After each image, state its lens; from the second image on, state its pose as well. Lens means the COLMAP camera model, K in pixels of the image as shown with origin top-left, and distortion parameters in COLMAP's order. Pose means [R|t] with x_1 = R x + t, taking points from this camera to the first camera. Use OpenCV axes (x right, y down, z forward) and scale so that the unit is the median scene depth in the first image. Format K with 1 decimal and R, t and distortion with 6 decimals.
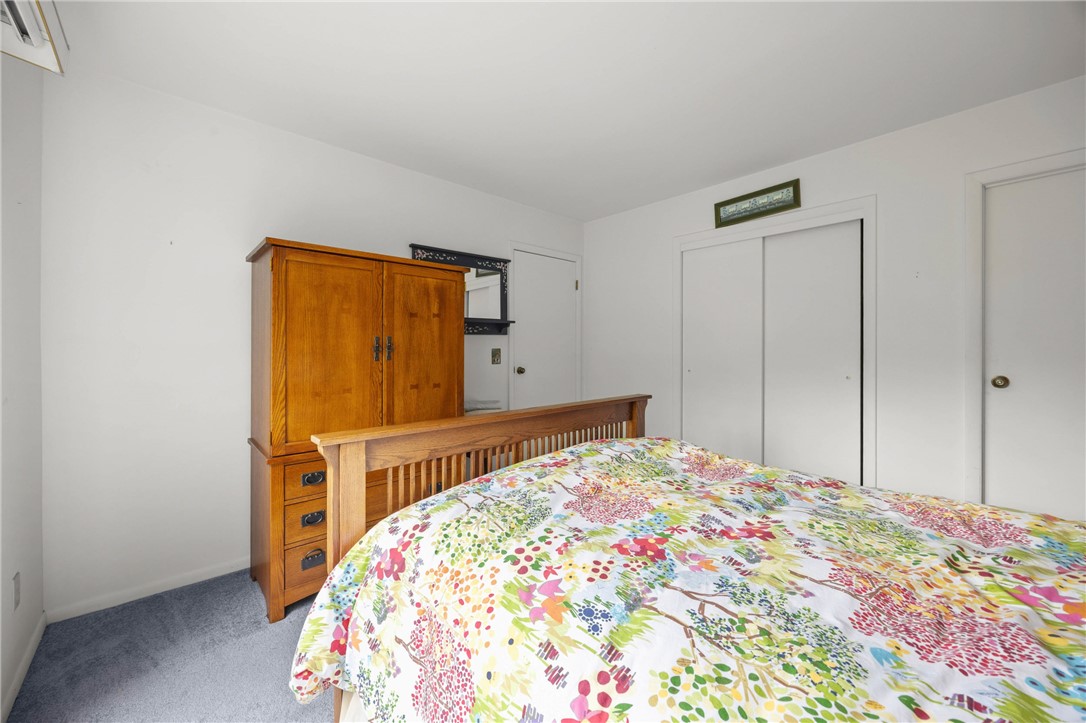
lens RADIAL K [[421.0, 0, 544.9], [0, 421.0, 354.3], [0, 0, 1]] dist [-0.005609, 0.000259]
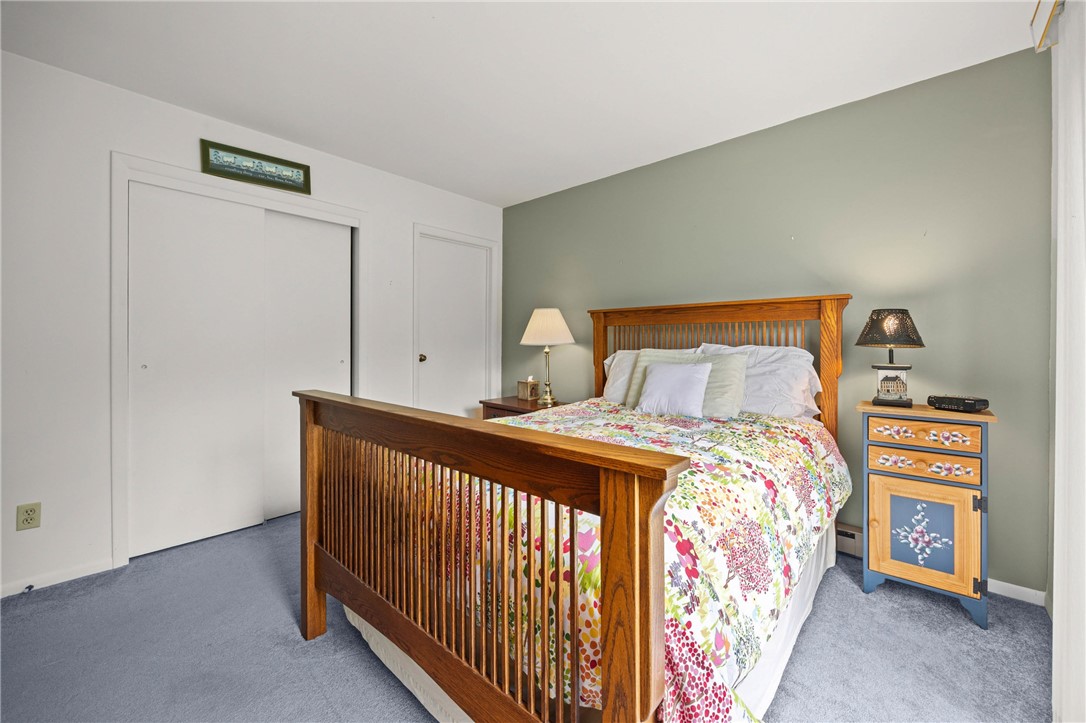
lens RADIAL K [[421.0, 0, 568.5], [0, 421.0, 341.6], [0, 0, 1]] dist [-0.005609, 0.000259]
pose [[-0.125016, 0.003530, 0.992149, -0.456299], [0.007321, 0.999970, -0.002636, 0.009032], [-0.992128, 0.006934, -0.125038, 0.498595]]
